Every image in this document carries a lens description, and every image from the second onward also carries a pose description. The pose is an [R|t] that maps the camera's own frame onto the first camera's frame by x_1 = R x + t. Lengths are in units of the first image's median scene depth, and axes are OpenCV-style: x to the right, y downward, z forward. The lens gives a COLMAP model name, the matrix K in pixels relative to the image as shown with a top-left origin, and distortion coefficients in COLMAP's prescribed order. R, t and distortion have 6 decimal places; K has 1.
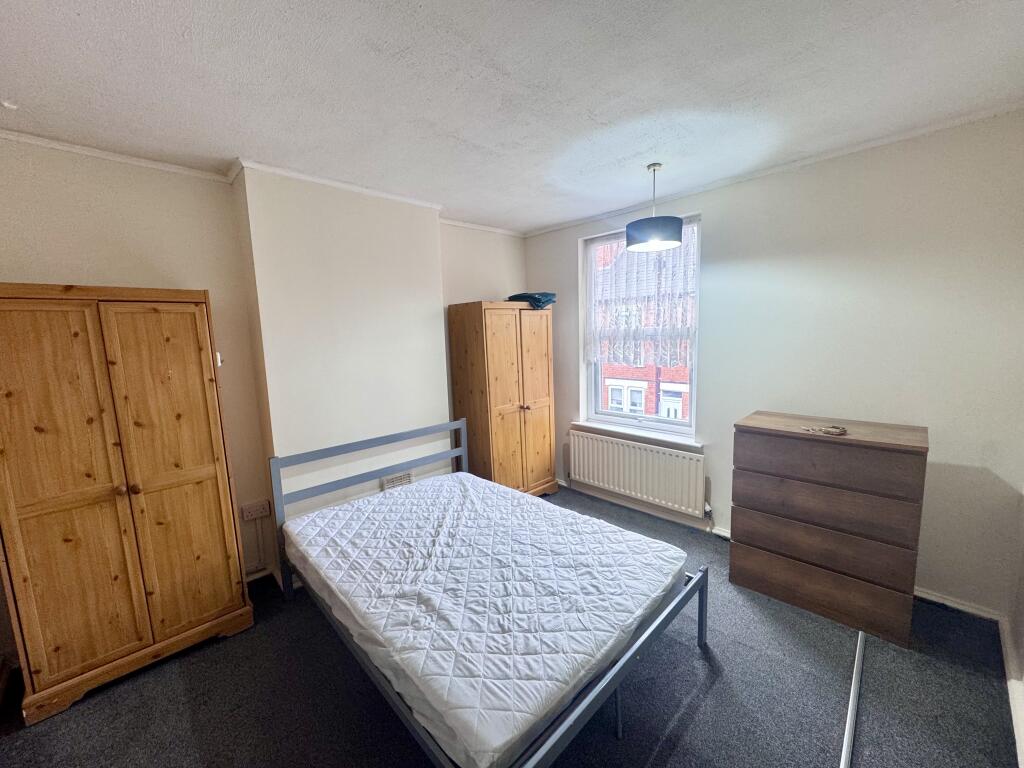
lens RADIAL K [[407.1, 0, 519.8], [0, 407.1, 383.4], [0, 0, 1]] dist [-0.008773, 0.000075]
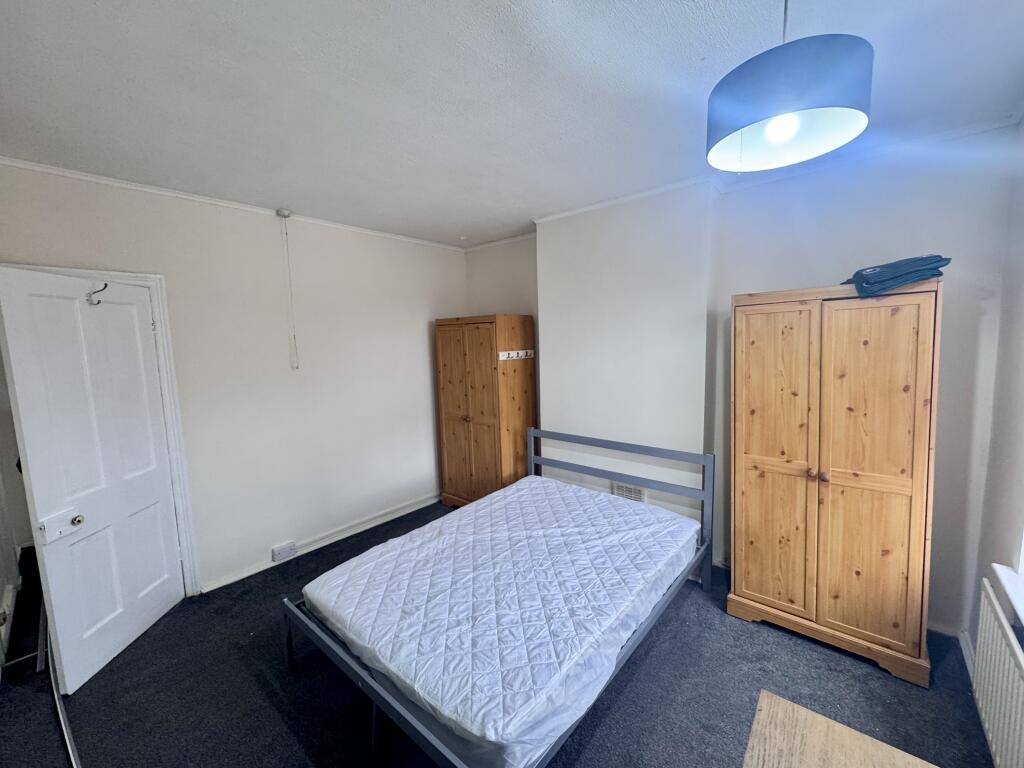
lens RADIAL K [[407.1, 0, 519.9], [0, 407.1, 383.9], [0, 0, 1]] dist [-0.008773, 0.000075]
pose [[0.090963, 0.115192, -0.989170, 0.597969], [-0.121094, 0.987196, 0.103827, -0.084544], [0.988464, 0.110338, 0.103747, 0.603805]]
